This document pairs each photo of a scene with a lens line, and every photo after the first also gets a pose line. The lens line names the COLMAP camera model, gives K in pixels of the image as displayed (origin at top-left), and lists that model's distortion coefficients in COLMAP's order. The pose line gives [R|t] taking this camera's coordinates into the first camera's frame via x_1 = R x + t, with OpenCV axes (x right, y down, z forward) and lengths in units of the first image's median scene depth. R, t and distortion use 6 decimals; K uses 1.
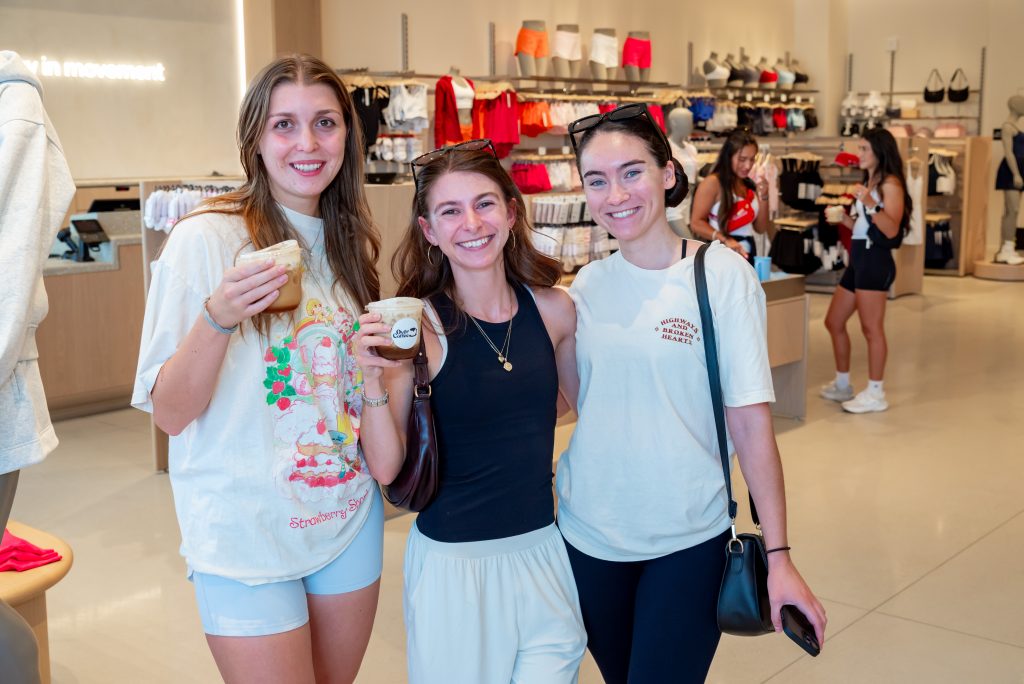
lens RADIAL K [[1293.1, 0, 505.9], [0, 1293.1, 340.5], [0, 0, 1]] dist [0.019573, 0.000000]
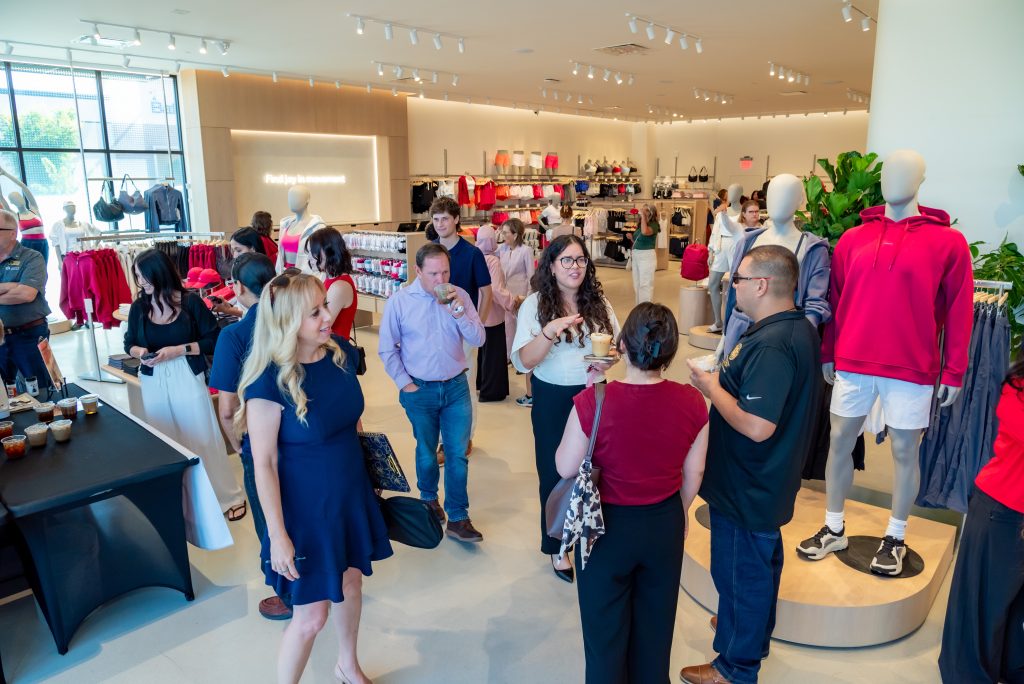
lens RADIAL K [[709.1, 0, 502.4], [0, 709.1, 341.1], [0, 0, 1]] dist [-0.020528, -0.024024]
pose [[0.999298, 0.006839, -0.036837, 0.067632], [-0.004378, 0.997779, 0.066469, 0.008631], [0.037209, -0.066261, 0.997108, -0.273309]]
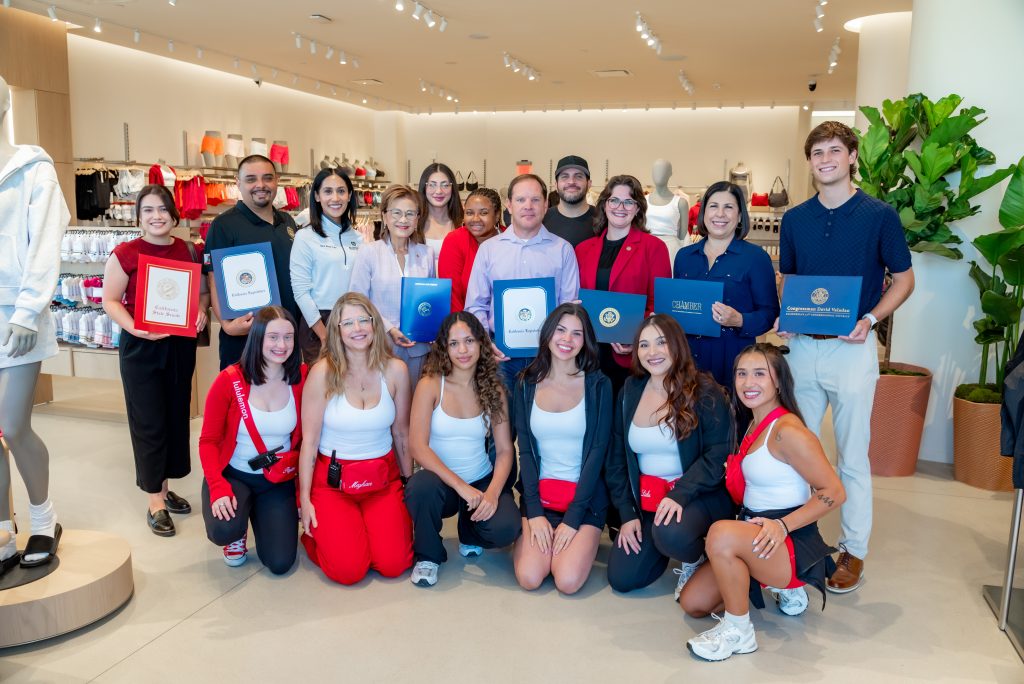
lens RADIAL K [[869.4, 0, 519.4], [0, 869.4, 342.2], [0, 0, 1]] dist [-0.070767, 0.048391]
pose [[0.924526, -0.037980, 0.379223, -0.037924], [0.040878, 0.999164, 0.000411, 0.019132], [-0.378921, 0.015122, 0.925305, -0.083850]]
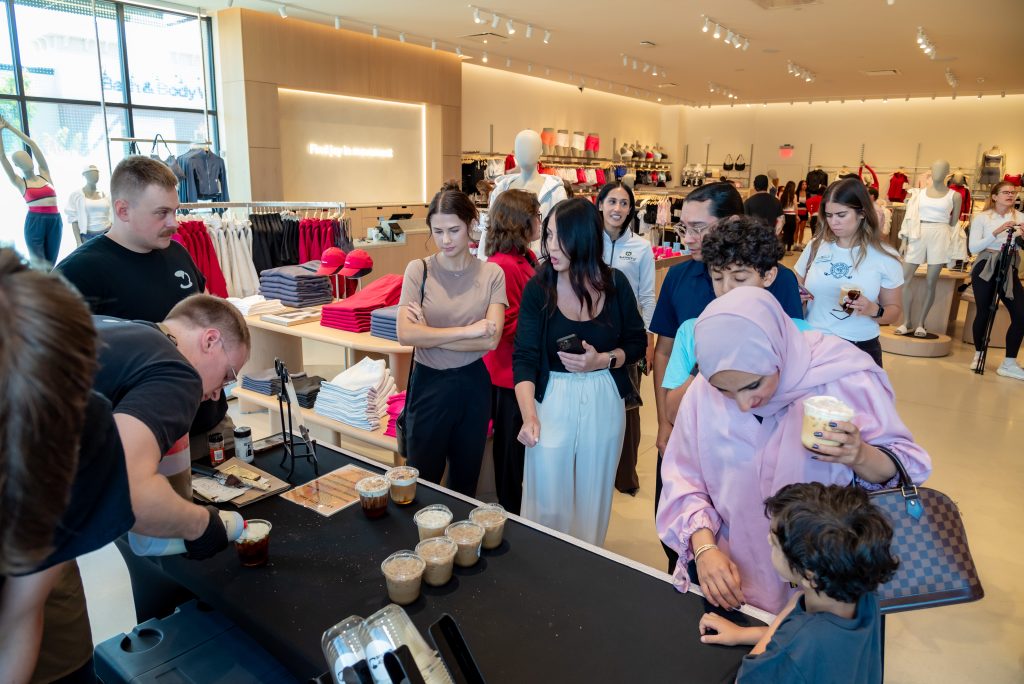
lens RADIAL K [[709.1, 0, 498.0], [0, 709.1, 338.2], [0, 0, 1]] dist [-0.020528, -0.024024]
pose [[0.998629, 0.006475, 0.051953, -0.113093], [-0.010022, 0.997614, 0.068312, 0.011940], [-0.051387, -0.068739, 0.996310, -0.145149]]
